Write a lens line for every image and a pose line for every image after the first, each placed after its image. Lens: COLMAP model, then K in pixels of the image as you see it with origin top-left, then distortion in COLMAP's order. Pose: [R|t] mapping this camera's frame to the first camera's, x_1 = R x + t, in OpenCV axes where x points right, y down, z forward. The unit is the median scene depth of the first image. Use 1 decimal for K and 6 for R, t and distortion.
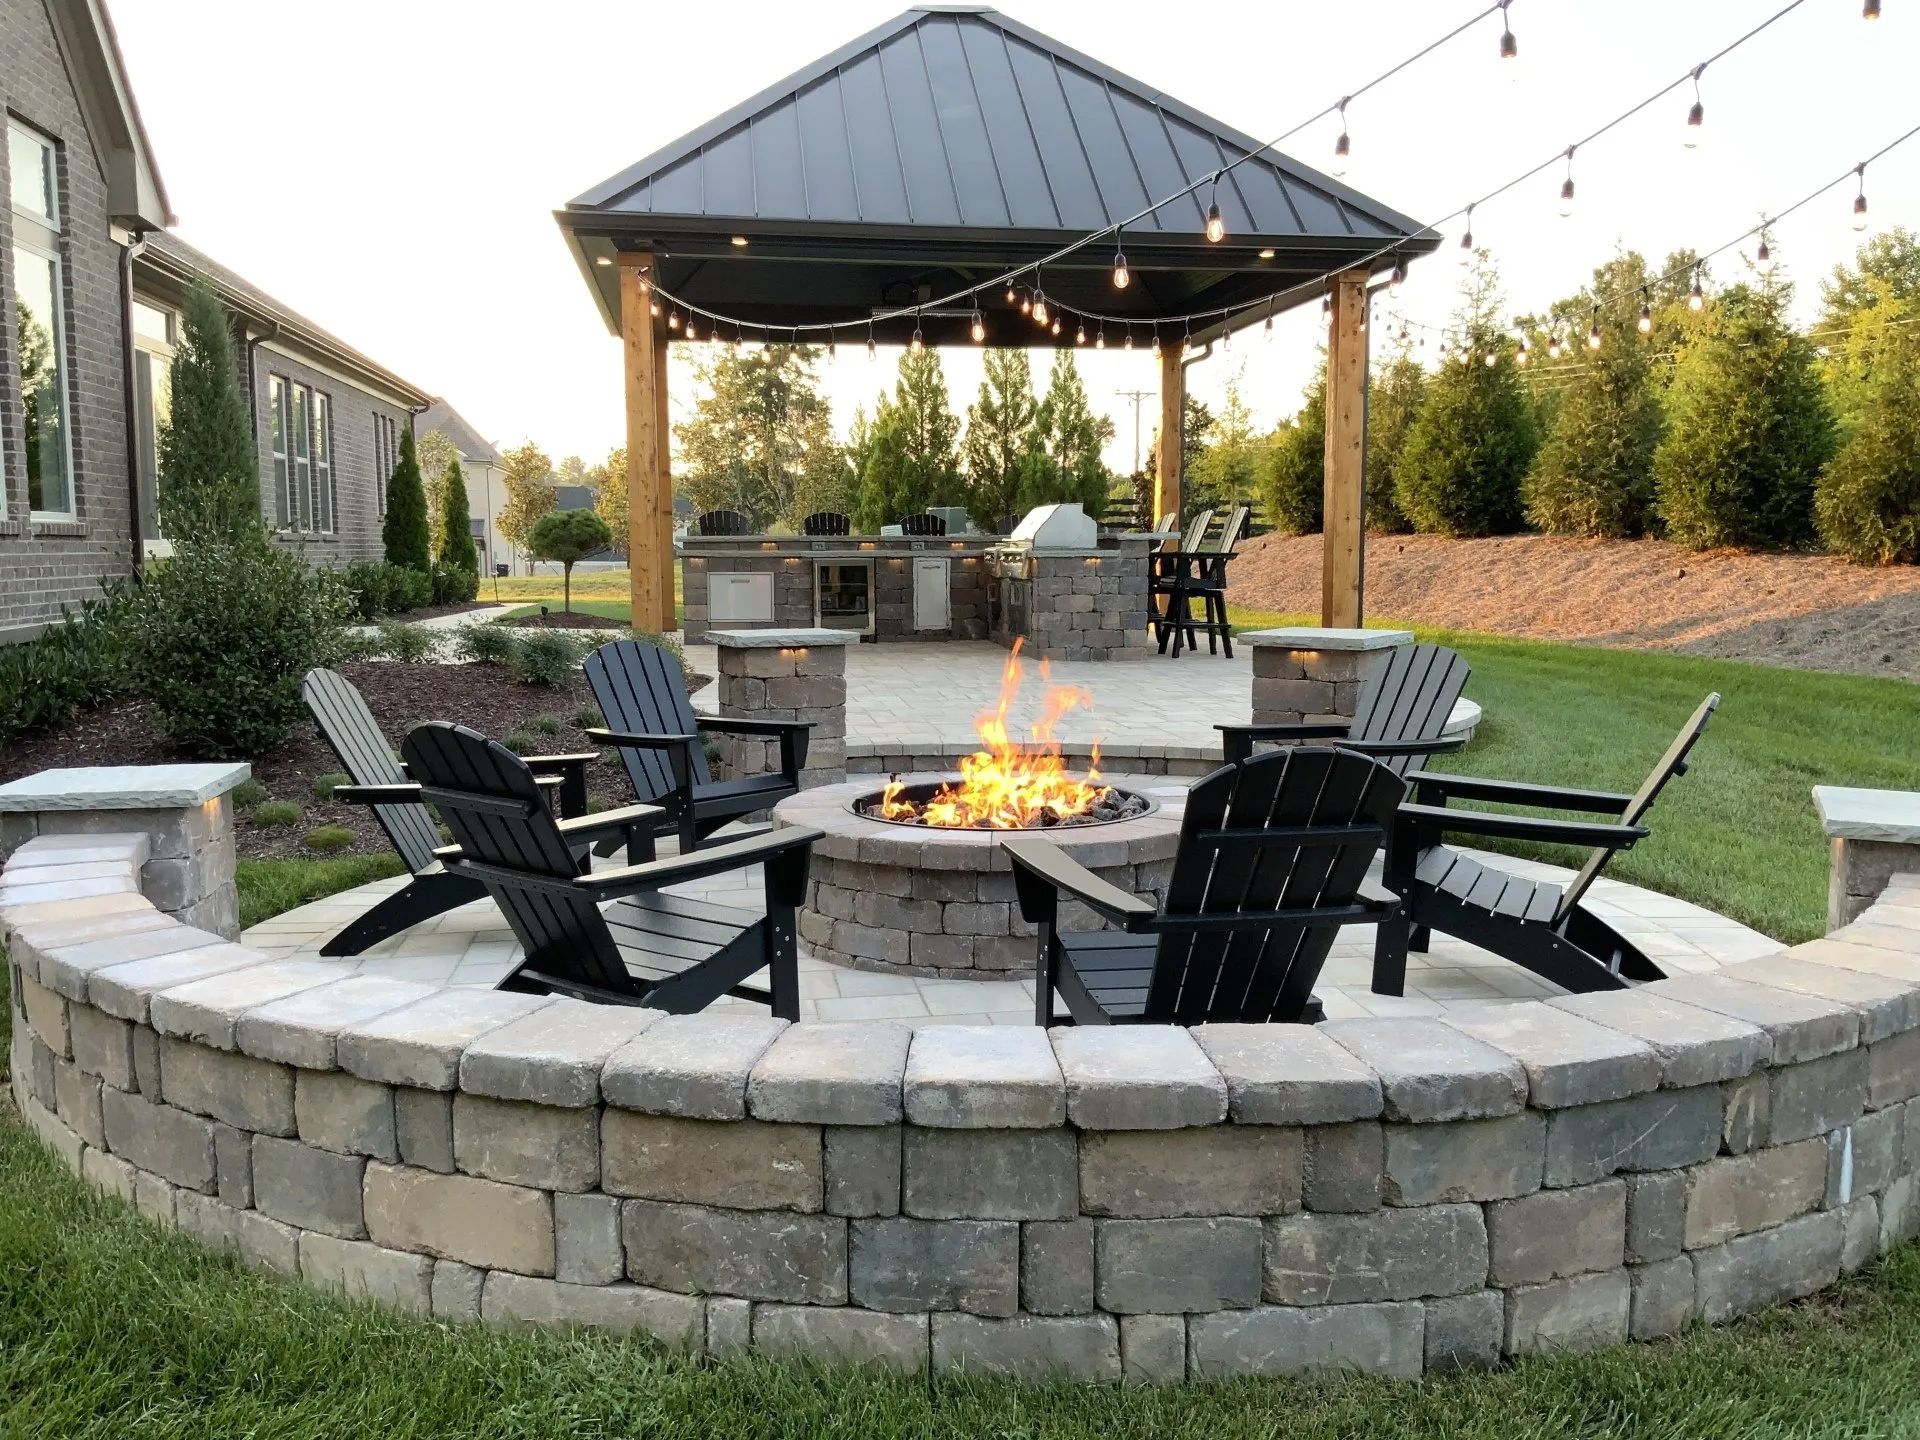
lens RADIAL K [[1575.2, 0, 960.0], [0, 1575.2, 720.0], [0, 0, 1]] dist [0.095846, -0.327787]
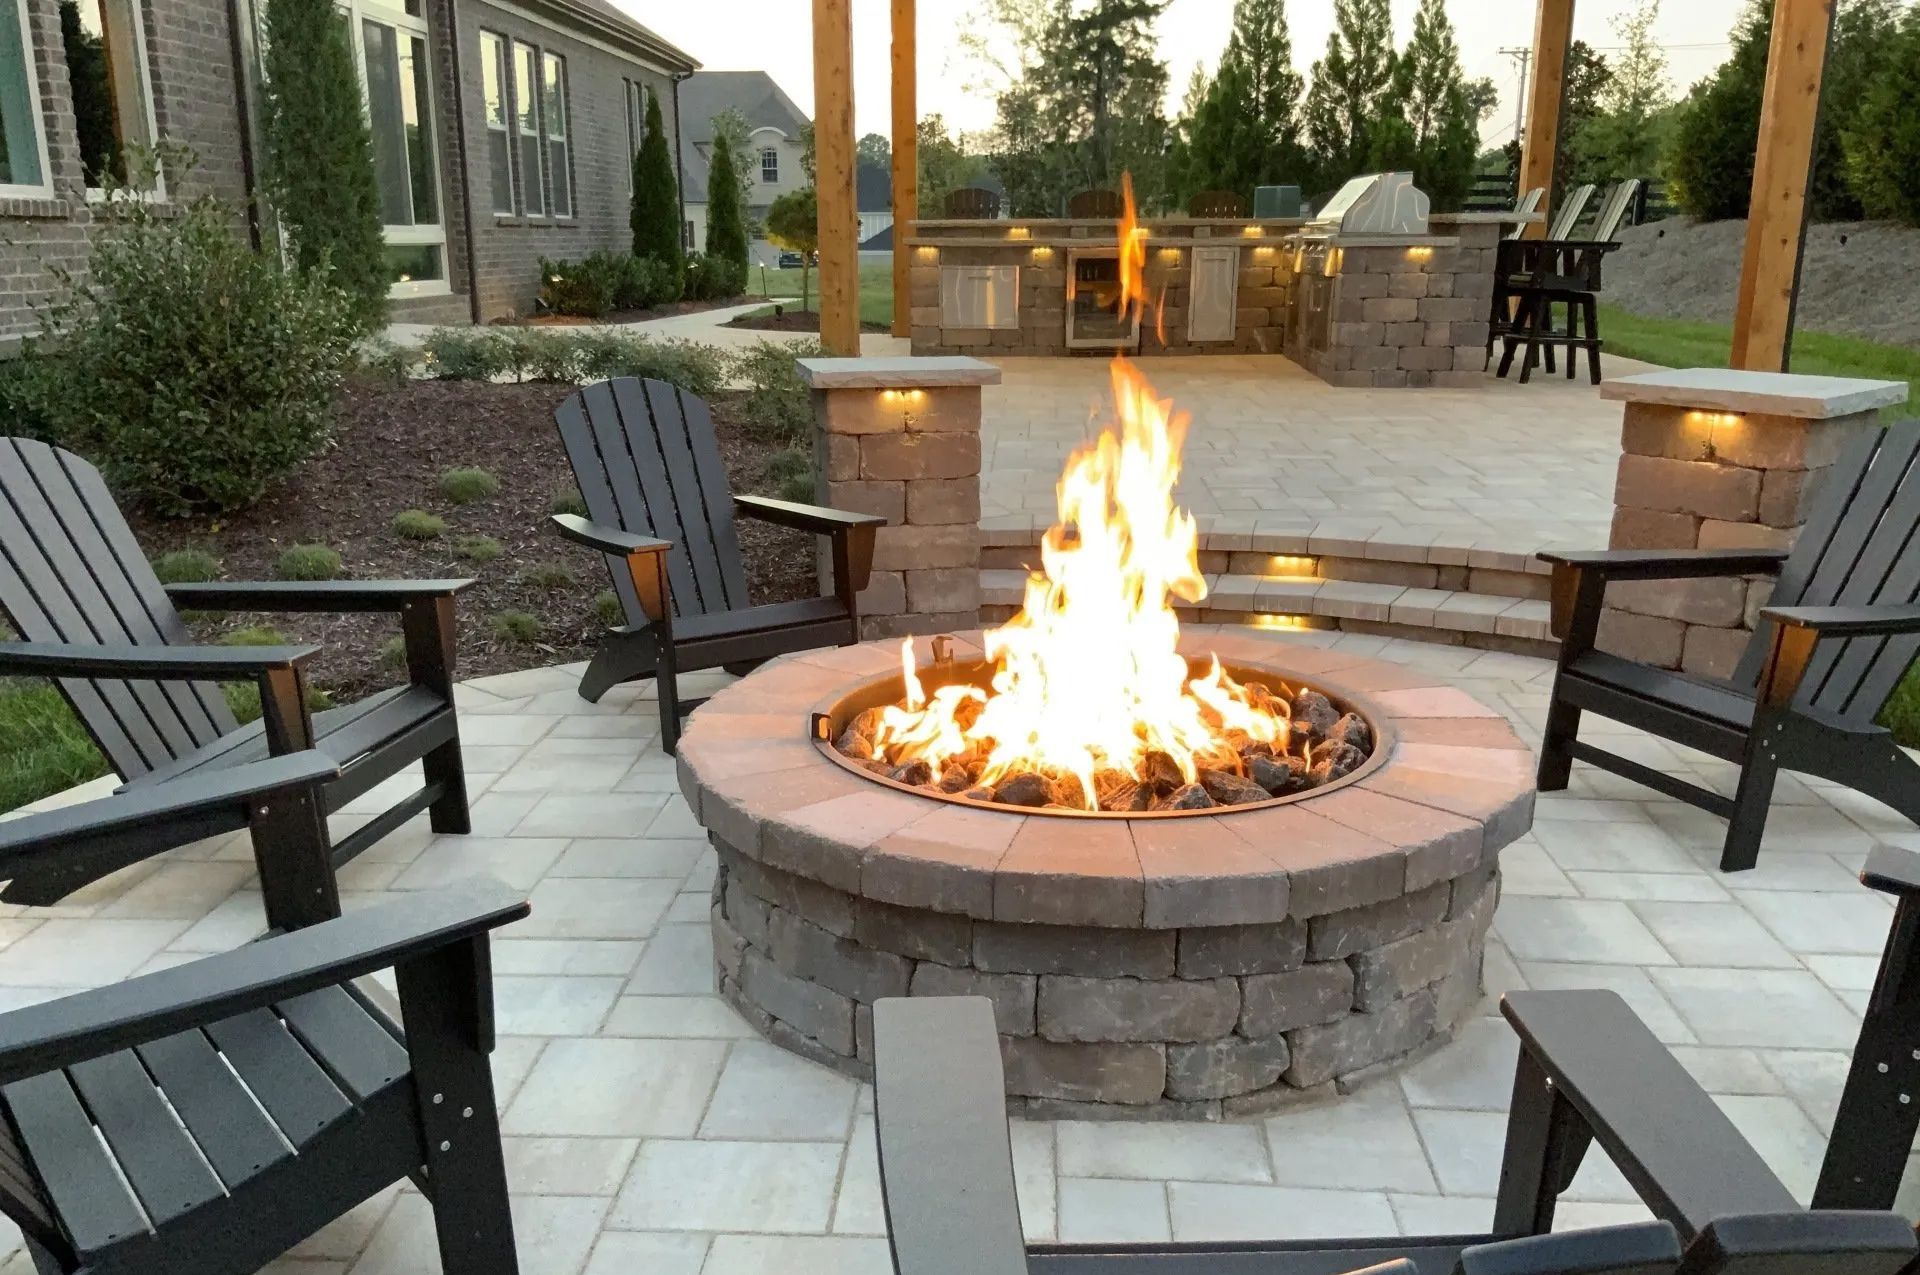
lens RADIAL K [[1546.3, 0, 960.4], [0, 1546.3, 722.0], [0, 0, 1]] dist [0.046524, -0.116570]
pose [[0.976405, 0.065503, -0.205775, 0.020854], [-0.024195, 0.980069, 0.197177, -0.011917], [0.214590, -0.187546, 0.958529, 0.109447]]
